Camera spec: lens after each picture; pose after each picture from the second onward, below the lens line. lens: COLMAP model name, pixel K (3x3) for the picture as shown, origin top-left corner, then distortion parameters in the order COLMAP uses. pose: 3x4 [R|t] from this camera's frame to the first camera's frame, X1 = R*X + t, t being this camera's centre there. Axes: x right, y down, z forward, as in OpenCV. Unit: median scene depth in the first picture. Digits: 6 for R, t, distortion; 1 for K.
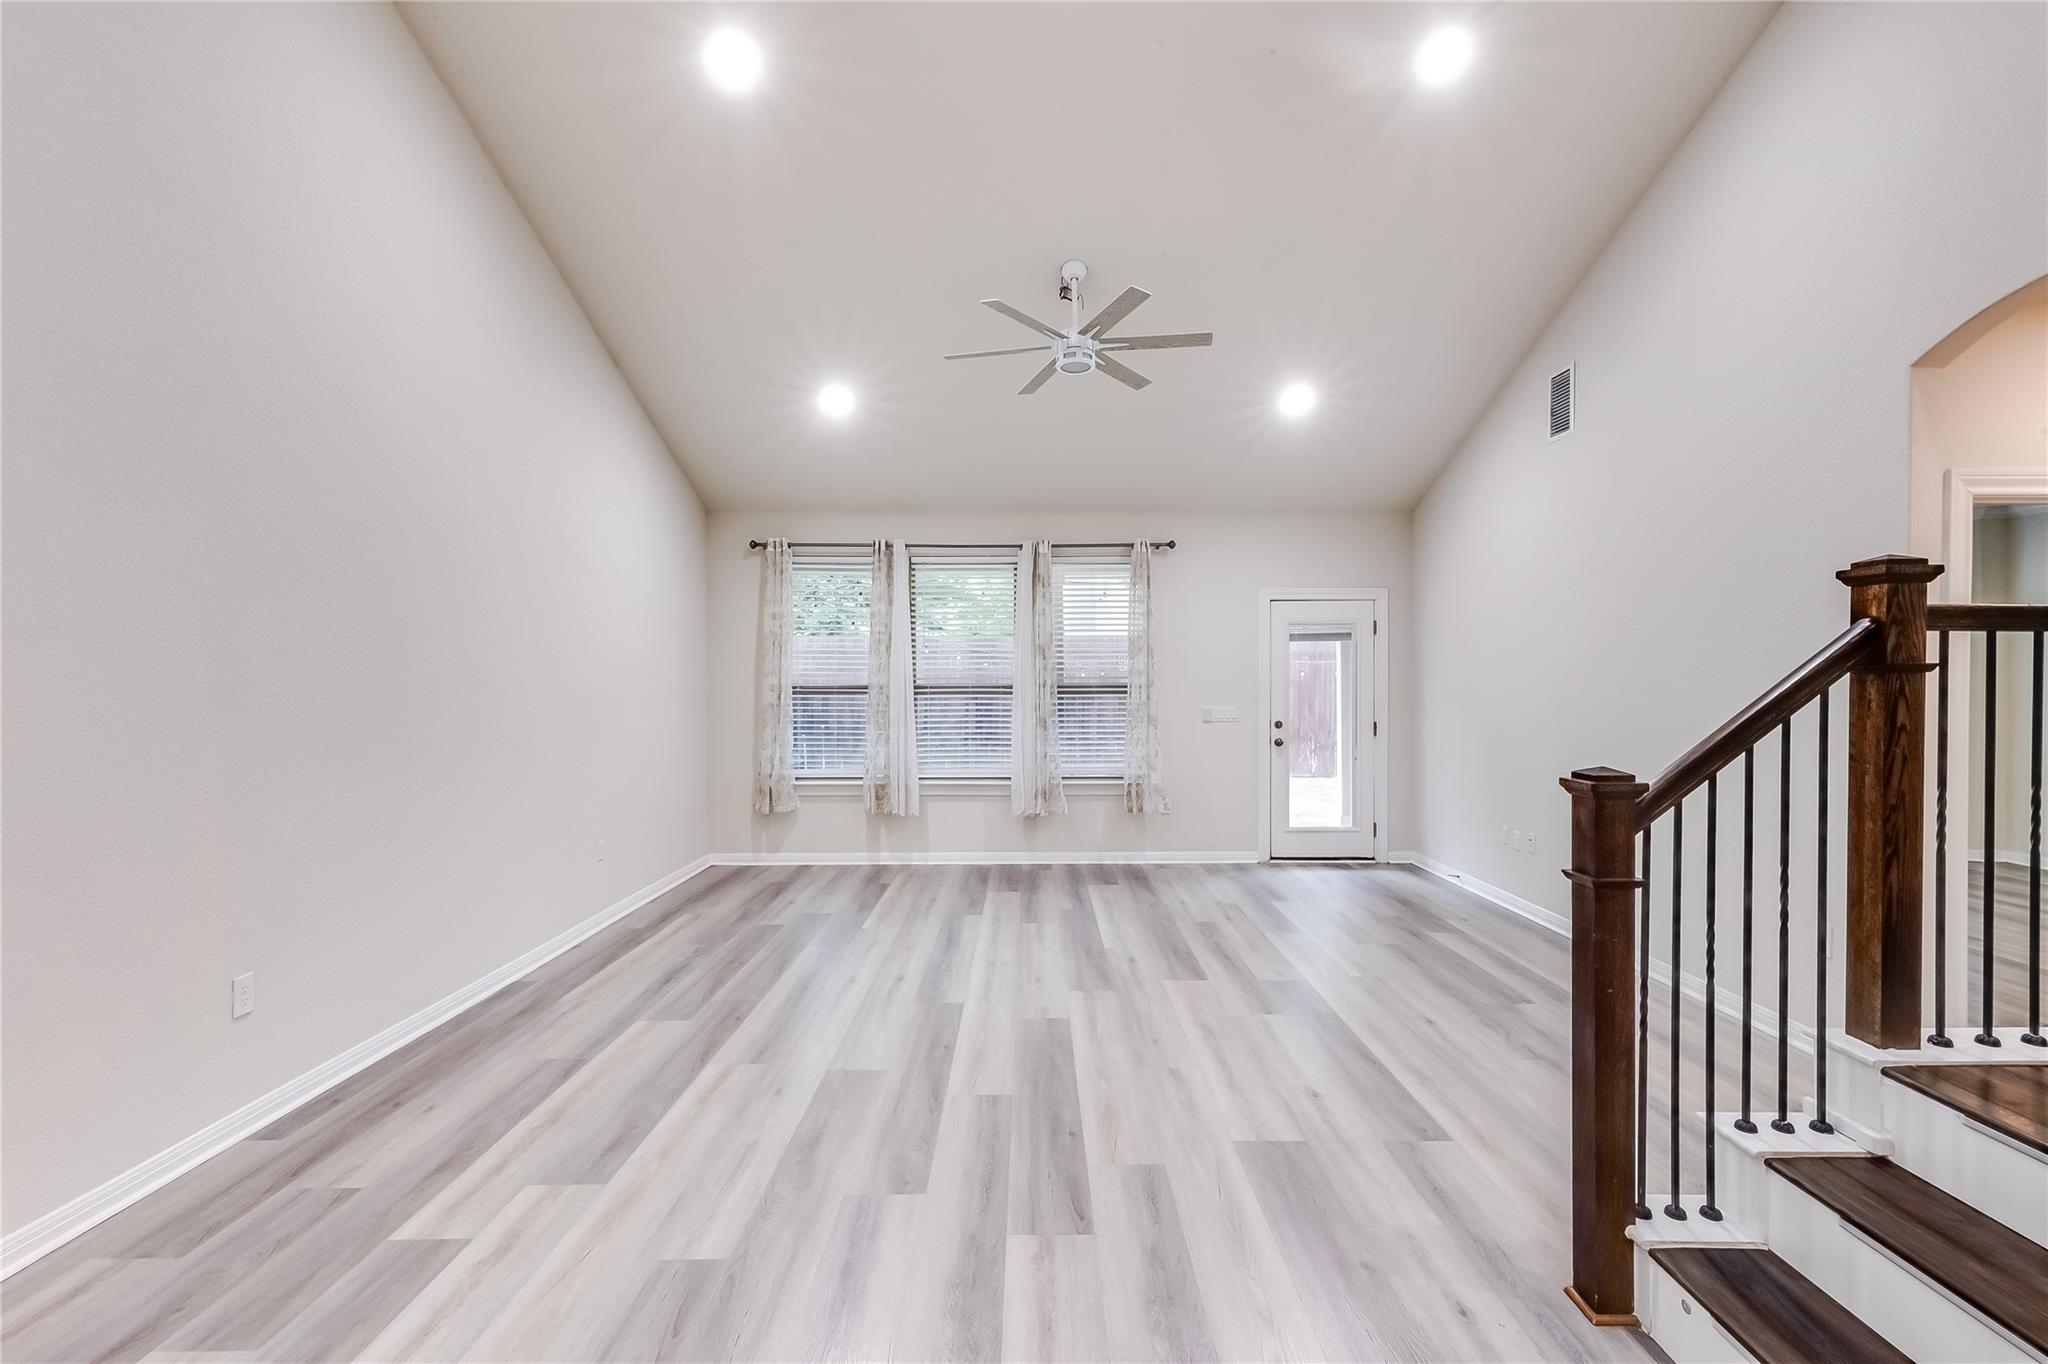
lens RADIAL K [[920.9, 0, 1026.9], [0, 920.9, 685.9], [0, 0, 1]] dist [0.007100, -0.001309]
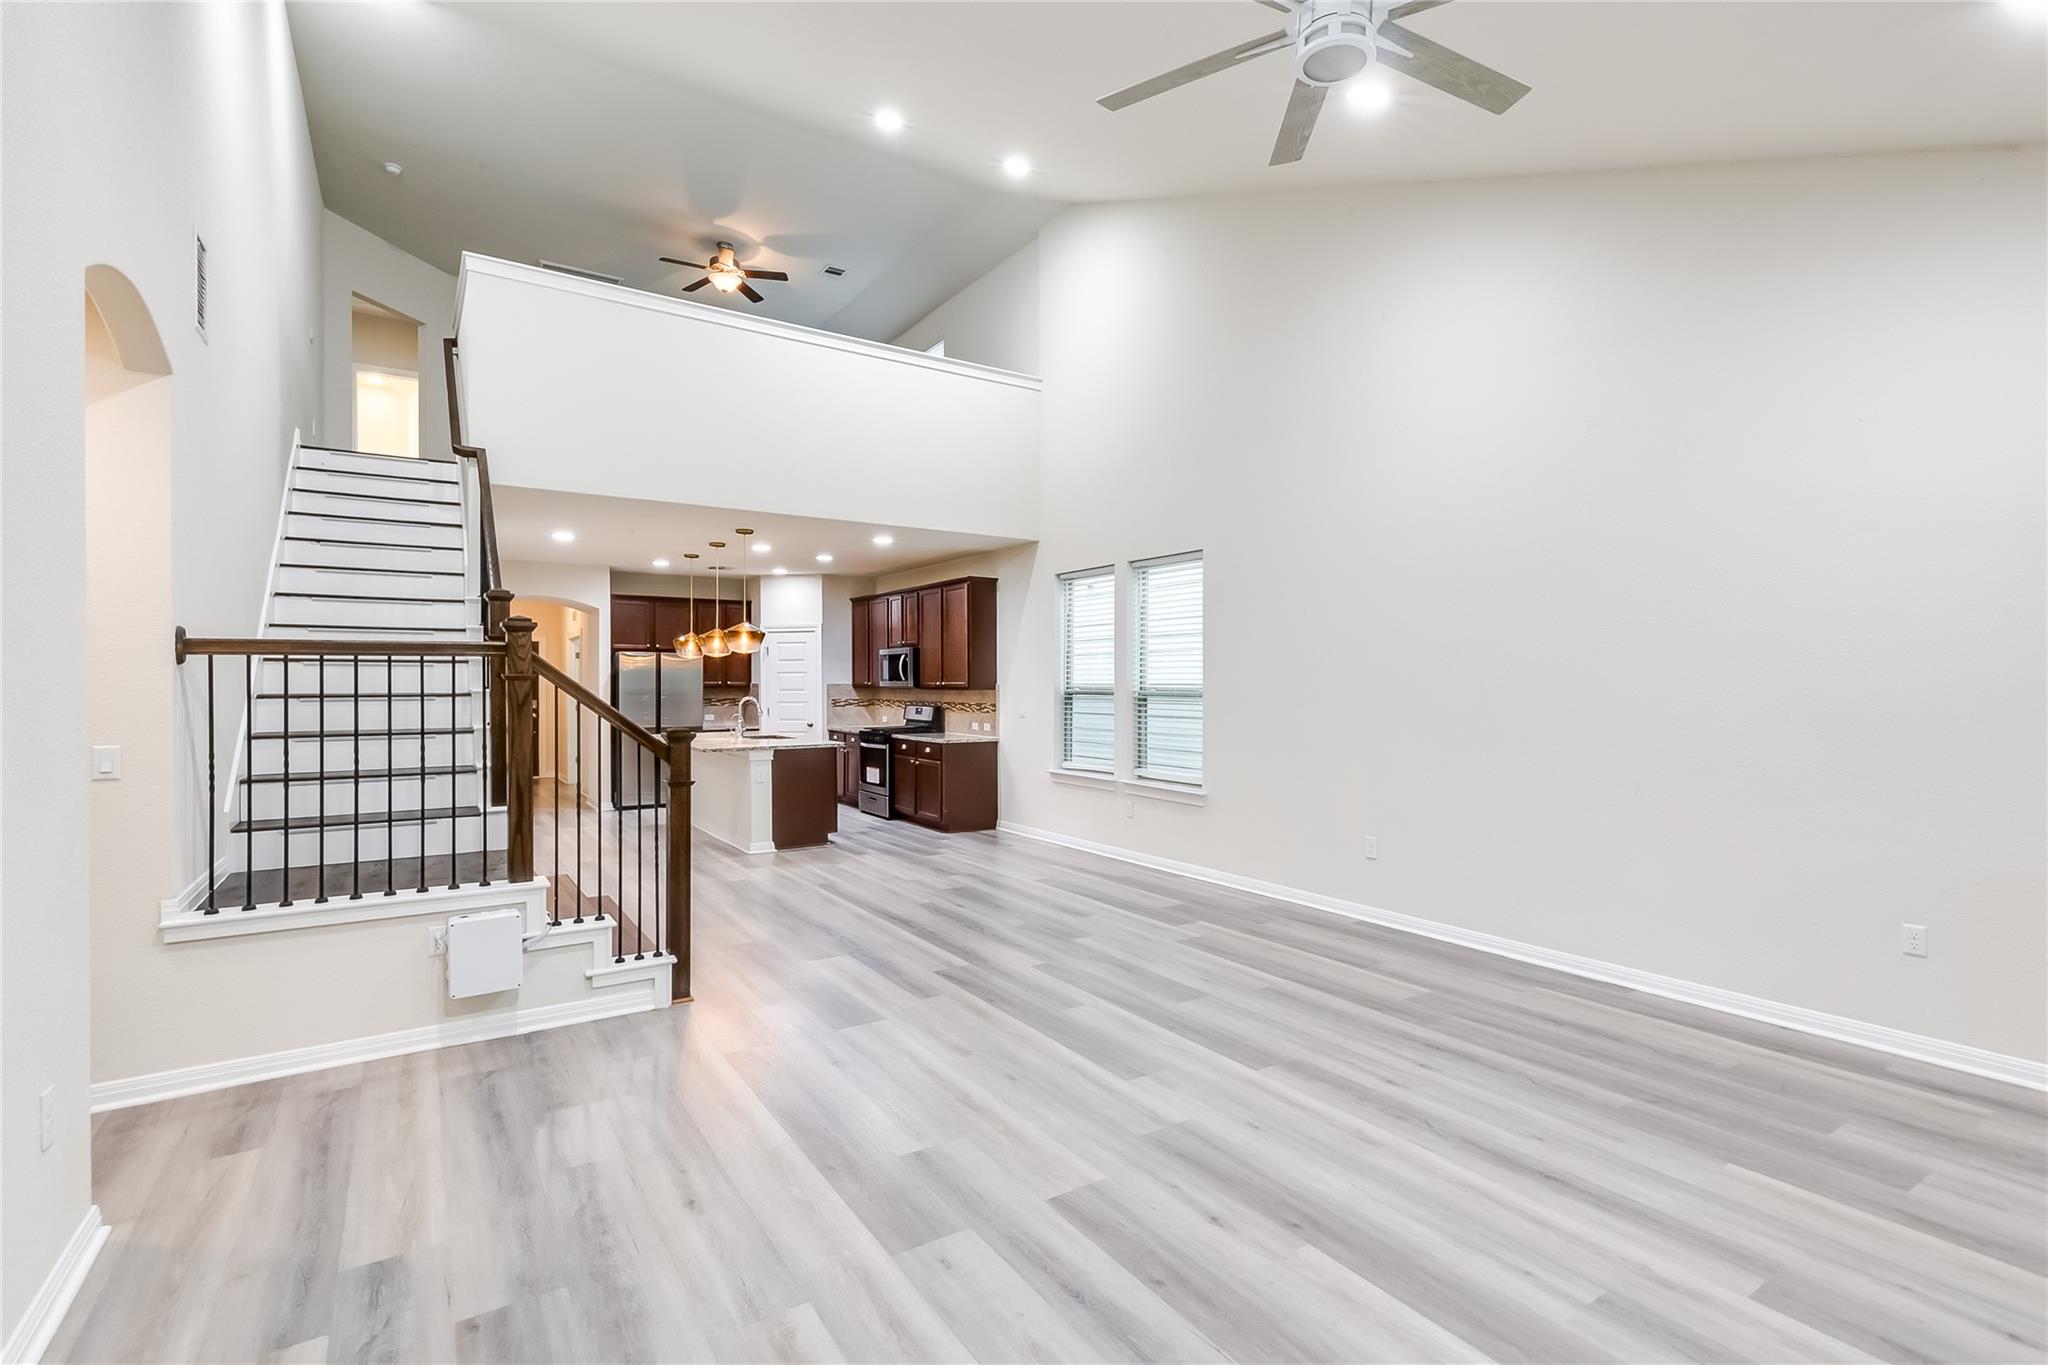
lens RADIAL K [[938.5, 0, 1025.1], [0, 938.5, 683.0], [0, 0, 1]] dist [0.003947, -0.000581]
pose [[-0.836365, 0.004856, -0.548151, 0.509394], [-0.000910, 0.999947, 0.010246, -0.012344], [0.548172, 0.009068, -0.836316, 1.426449]]
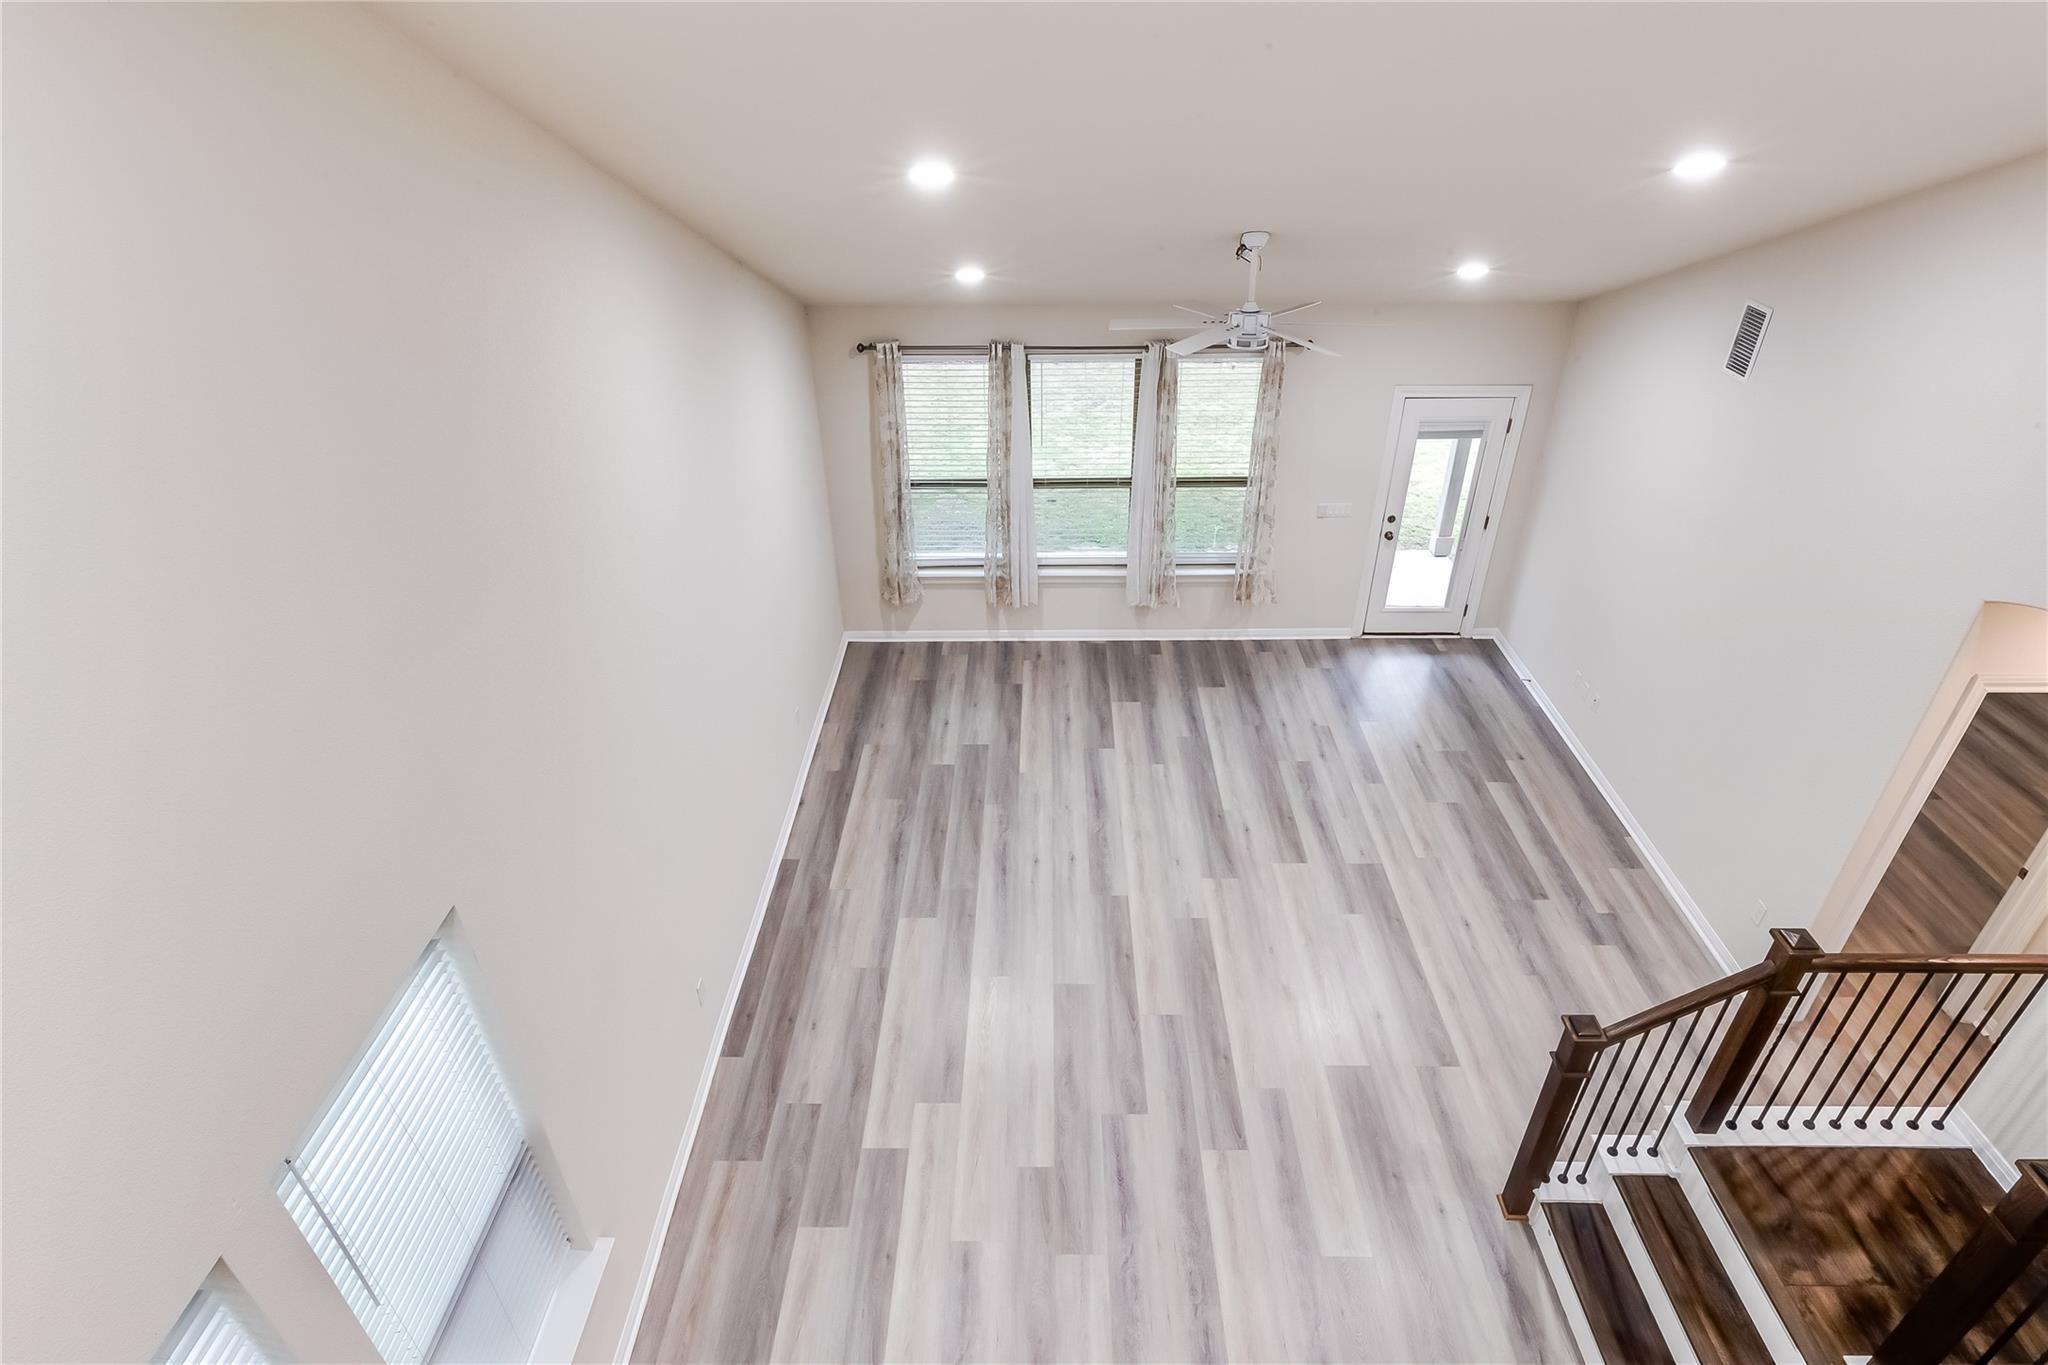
lens RADIAL K [[1078.7, 0, 1024.0], [0, 1078.7, 682.5], [0, 0, 1]] dist [0.000237, 0.000344]
pose [[0.999850, 0.000168, -0.017321, -0.174373], [0.009039, 0.847967, 0.529971, -0.691901], [0.014776, -0.530048, 0.847839, -0.169458]]
